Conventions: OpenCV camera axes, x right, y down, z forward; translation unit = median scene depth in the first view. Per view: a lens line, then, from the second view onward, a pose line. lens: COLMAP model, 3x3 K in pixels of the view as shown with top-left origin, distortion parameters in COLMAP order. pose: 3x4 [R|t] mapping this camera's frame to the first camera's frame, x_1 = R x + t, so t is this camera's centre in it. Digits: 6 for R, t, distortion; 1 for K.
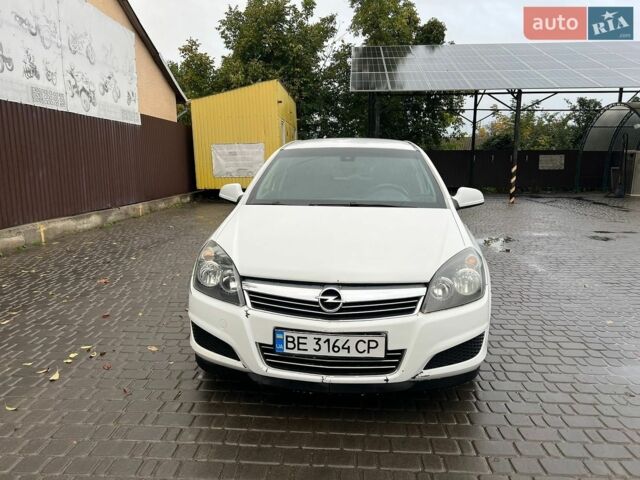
lens RADIAL K [[475.4, 0, 318.2], [0, 475.4, 237.9], [0, 0, 1]] dist [0.053551, -0.056024]
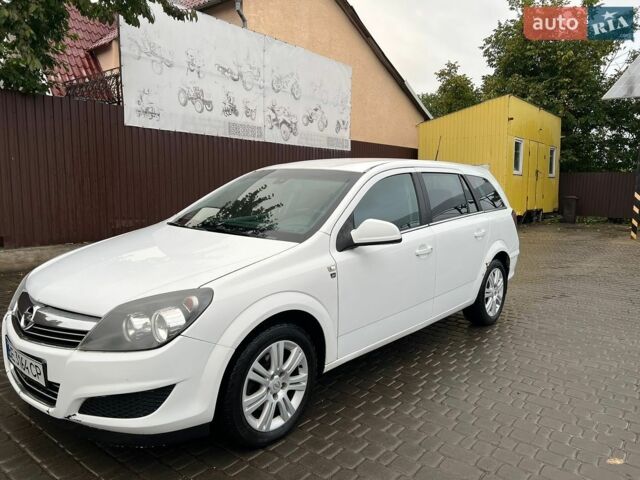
lens RADIAL K [[475.4, 0, 318.8], [0, 475.4, 243.5], [0, 0, 1]] dist [0.053551, -0.056024]
pose [[0.812657, 0.084486, -0.576585, 0.280989], [-0.105405, 0.994425, -0.002849, -0.022469], [0.573130, 0.063090, 0.817032, 0.128654]]
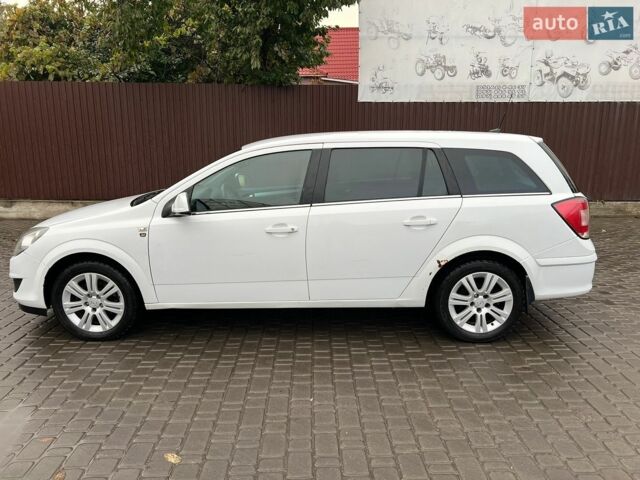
lens RADIAL K [[475.4, 0, 321.0], [0, 475.4, 240.1], [0, 0, 1]] dist [0.053551, -0.056024]
pose [[0.081471, 0.199314, -0.976543, 0.501939], [-0.155716, 0.970314, 0.185052, -0.092690], [0.984436, 0.136987, 0.110089, 0.476055]]
